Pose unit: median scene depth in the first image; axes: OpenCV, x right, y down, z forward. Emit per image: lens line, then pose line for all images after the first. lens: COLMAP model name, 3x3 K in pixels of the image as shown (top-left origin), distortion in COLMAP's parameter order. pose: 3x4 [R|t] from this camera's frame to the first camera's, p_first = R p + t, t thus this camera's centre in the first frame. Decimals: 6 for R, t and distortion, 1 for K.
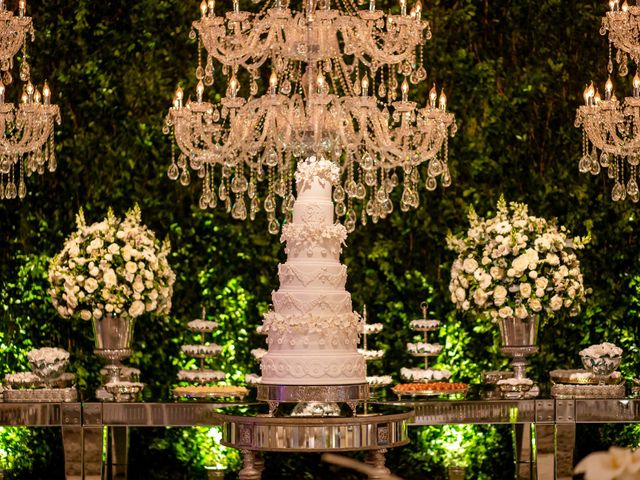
lens RADIAL K [[1768.0, 0, 320.0], [0, 1768.0, 240.0], [0, 0, 1]] dist [-0.088477, -1.014437]
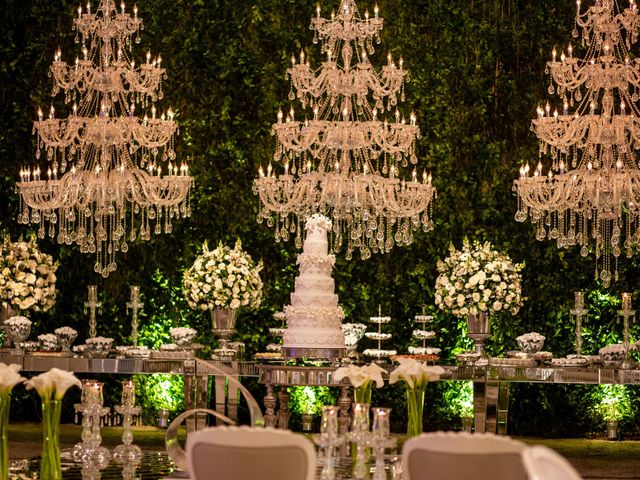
lens RADIAL K [[1768.0, 0, 320.0], [0, 1768.0, 240.0], [0, 0, 1]] dist [-0.088477, -1.014437]
pose [[0.984015, 0.015311, -0.177428, 0.252254], [-0.016792, 0.999836, -0.006846, -0.009095], [0.177294, 0.009716, 0.984110, -0.558517]]
